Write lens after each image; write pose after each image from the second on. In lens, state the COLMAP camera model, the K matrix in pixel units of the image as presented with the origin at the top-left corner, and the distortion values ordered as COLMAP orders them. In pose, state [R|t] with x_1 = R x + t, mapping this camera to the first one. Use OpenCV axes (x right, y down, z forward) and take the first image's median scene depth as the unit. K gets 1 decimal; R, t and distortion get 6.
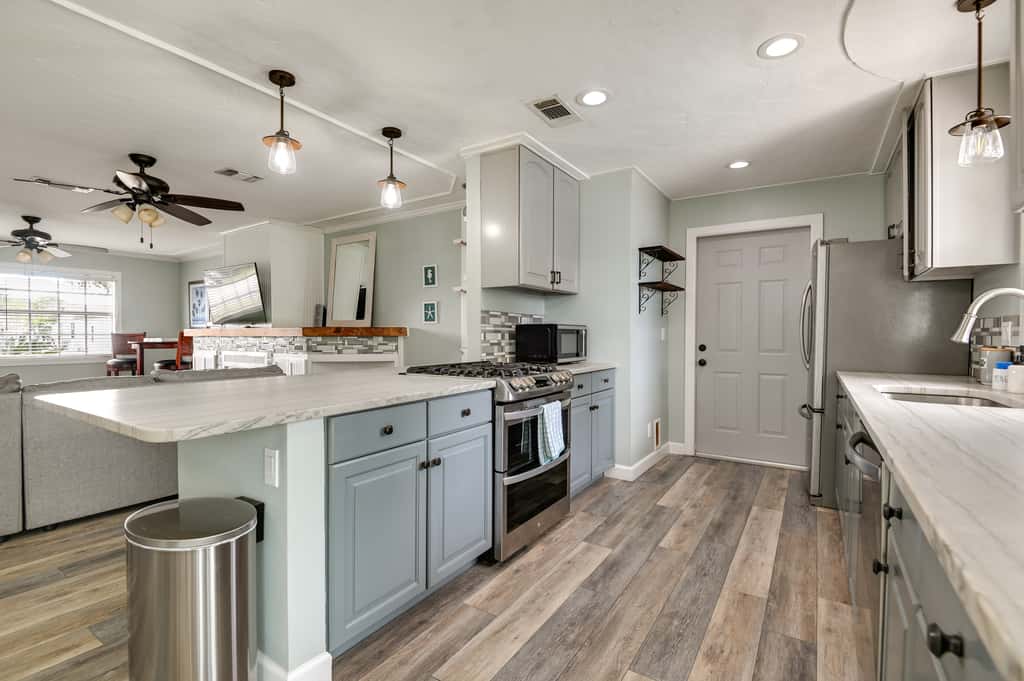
lens RADIAL K [[470.7, 0, 515.6], [0, 470.7, 325.3], [0, 0, 1]] dist [0.002895, 0.000048]
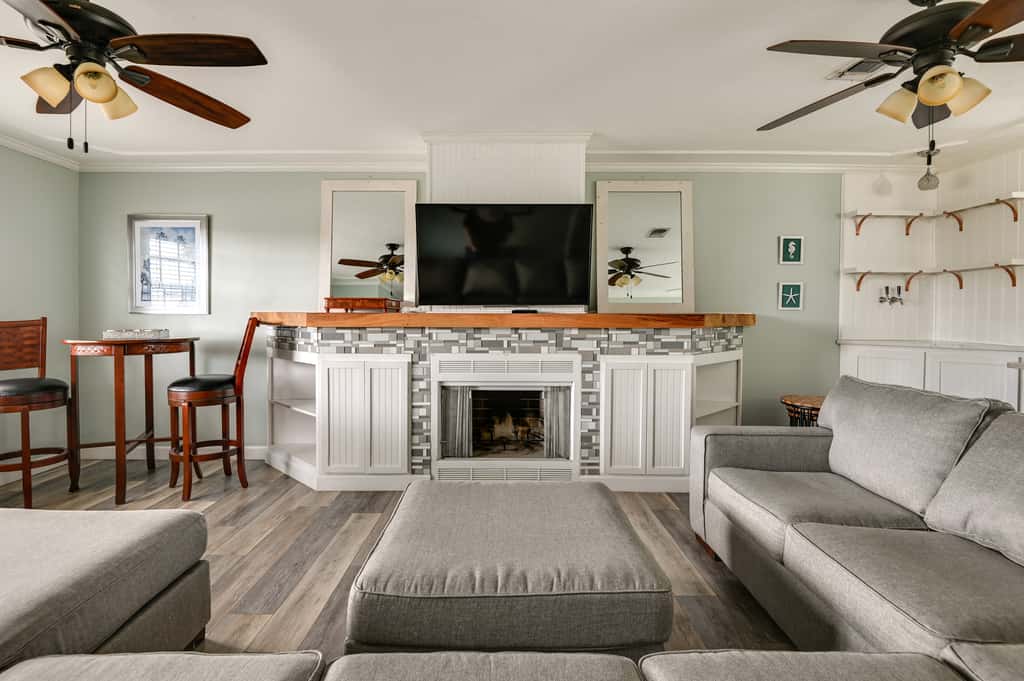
lens RADIAL K [[470.7, 0, 515.6], [0, 470.7, 325.3], [0, 0, 1]] dist [0.002895, 0.000048]
pose [[0.828781, -0.005165, 0.559549, -1.008276], [-0.010401, 0.999642, 0.024633, 0.007241], [-0.559476, -0.026236, 0.828431, 0.595883]]
